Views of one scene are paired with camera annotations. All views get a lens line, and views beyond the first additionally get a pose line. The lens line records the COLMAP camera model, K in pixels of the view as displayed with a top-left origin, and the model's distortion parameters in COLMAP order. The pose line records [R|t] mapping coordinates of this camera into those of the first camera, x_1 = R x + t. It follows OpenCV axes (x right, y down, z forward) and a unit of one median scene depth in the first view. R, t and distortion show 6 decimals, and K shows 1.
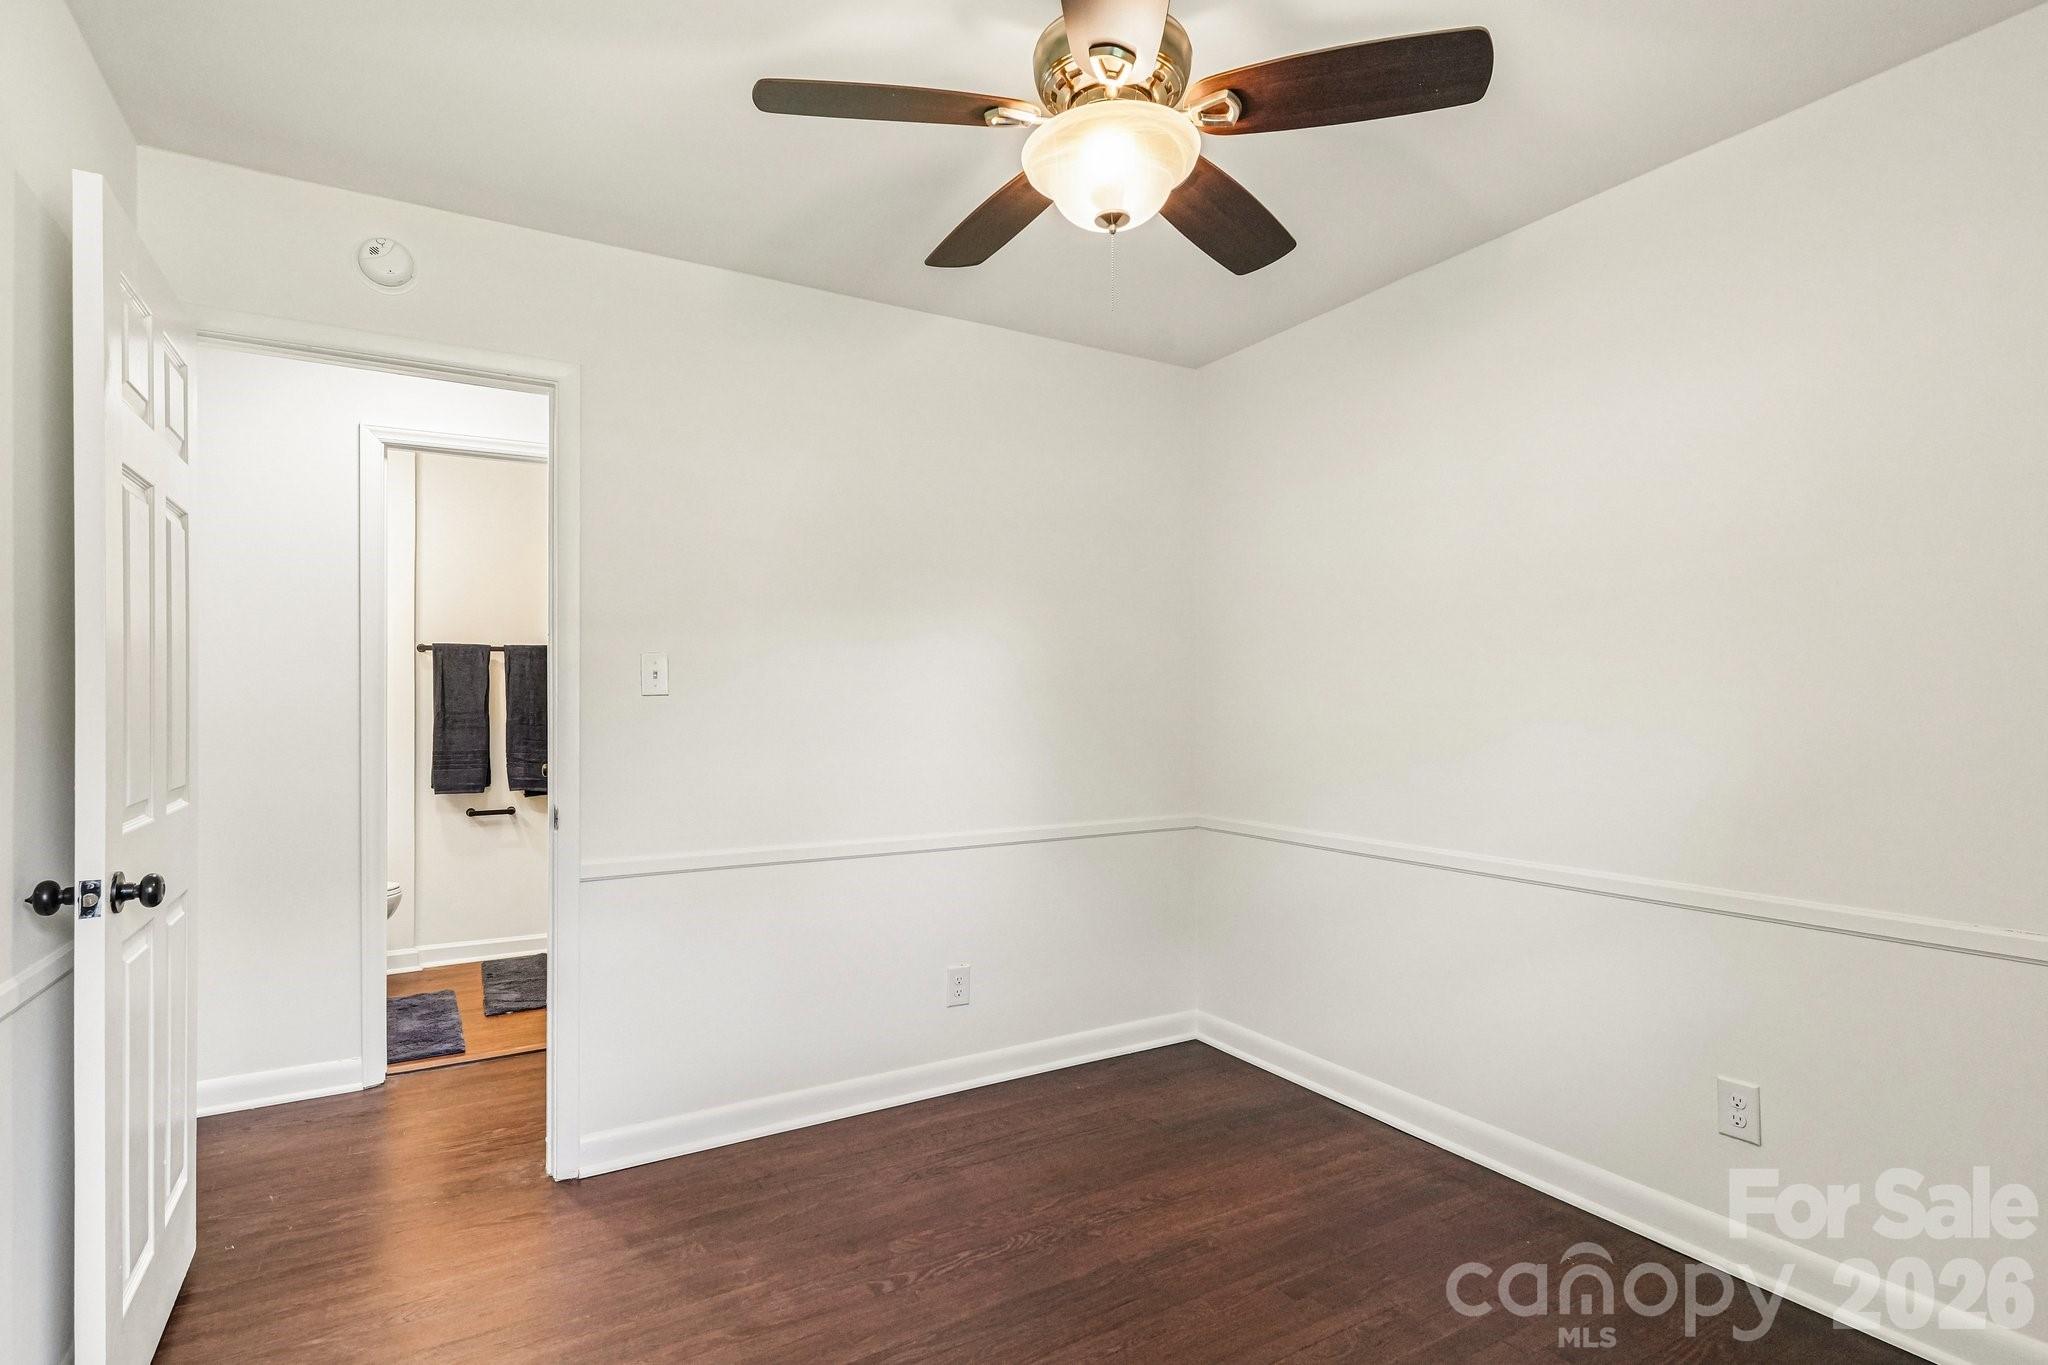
lens RADIAL K [[1007.9, 0, 1030.4], [0, 1007.9, 703.2], [0, 0, 1]] dist [0.001530, 0.000608]
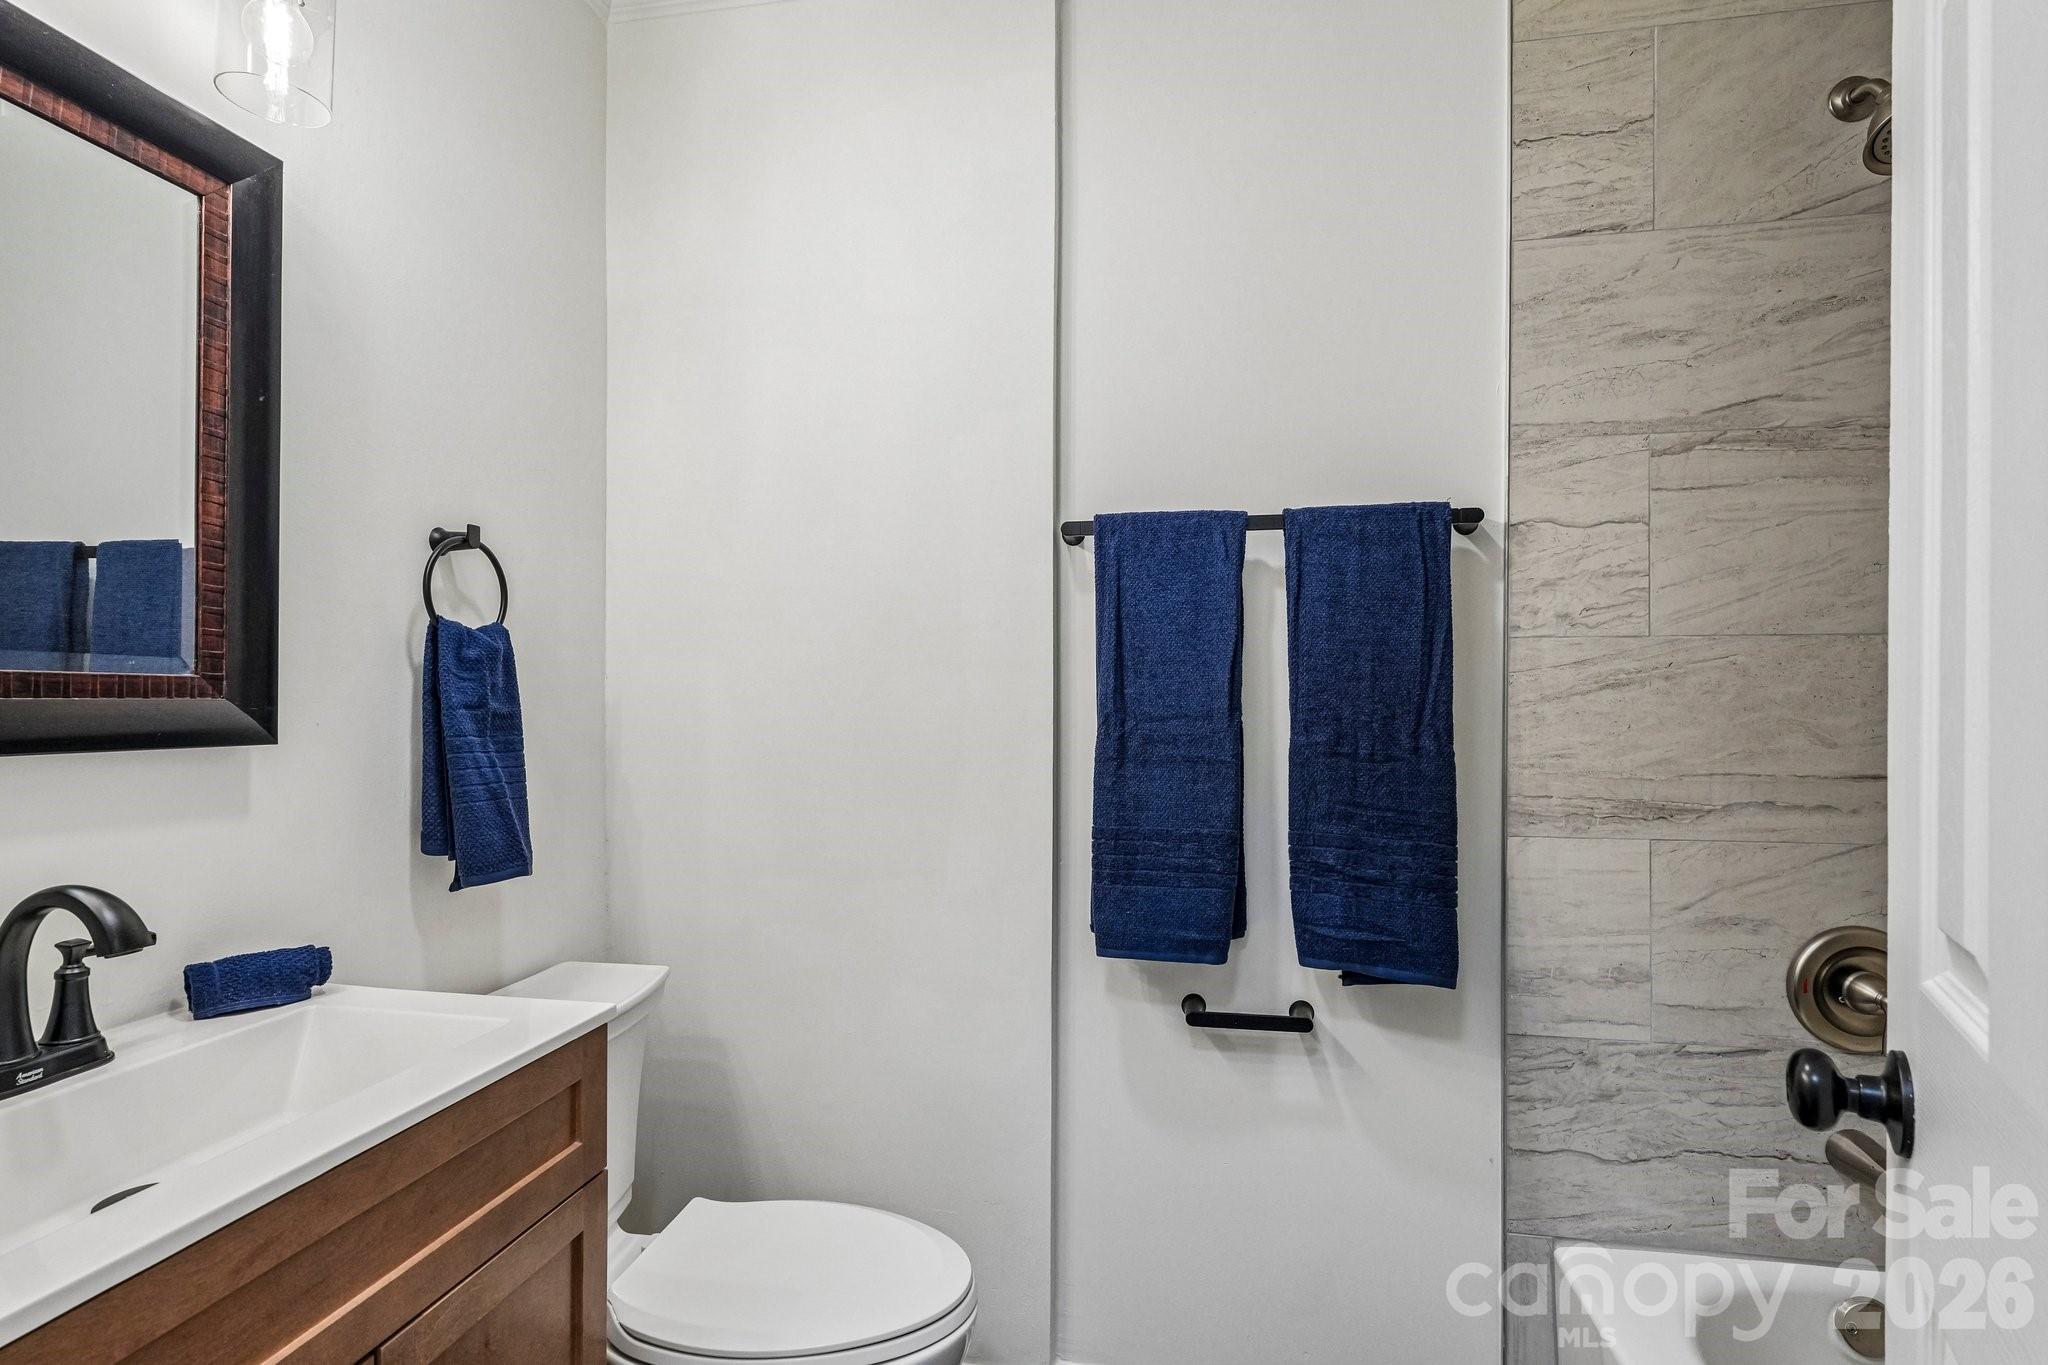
lens RADIAL K [[1007.9, 0, 1019.0], [0, 1007.9, 688.5], [0, 0, 1]] dist [0.001530, 0.000608]
pose [[0.772441, 0.000361, -0.635086, -0.385563], [-0.004295, 0.999980, -0.004656, 0.001772], [0.635072, 0.006324, 0.772427, 0.702632]]
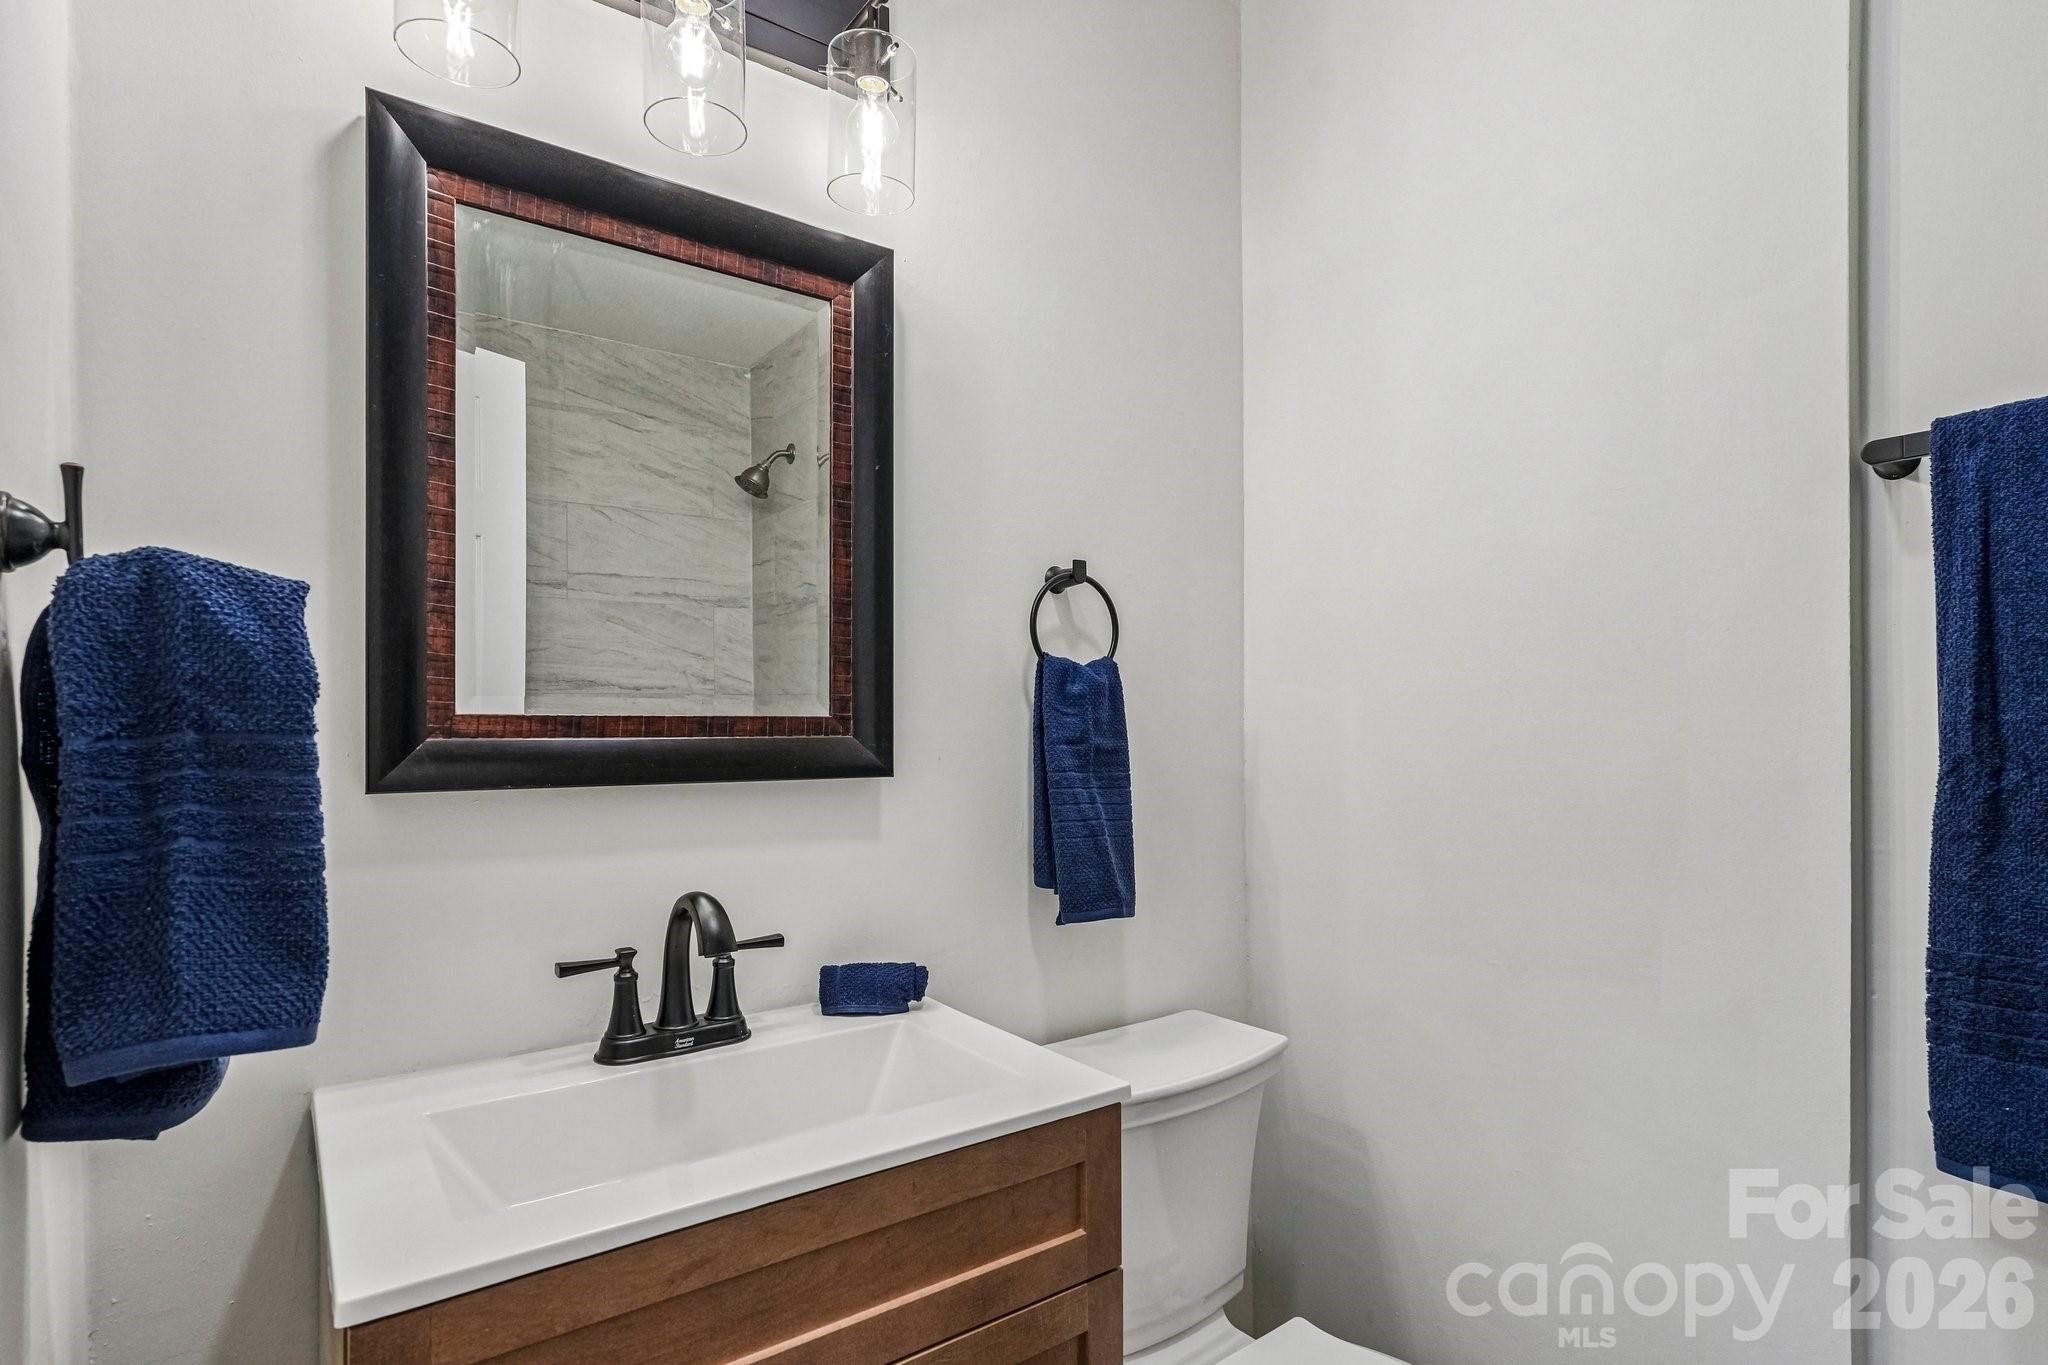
lens RADIAL K [[1007.9, 0, 1051.6], [0, 1007.9, 723.4], [0, 0, 1]] dist [0.001530, 0.000608]
pose [[0.125220, 0.001962, -0.992127, -0.404013], [0.007252, 0.999970, 0.002892, 0.000163], [0.992103, -0.007557, 0.125201, 0.781214]]
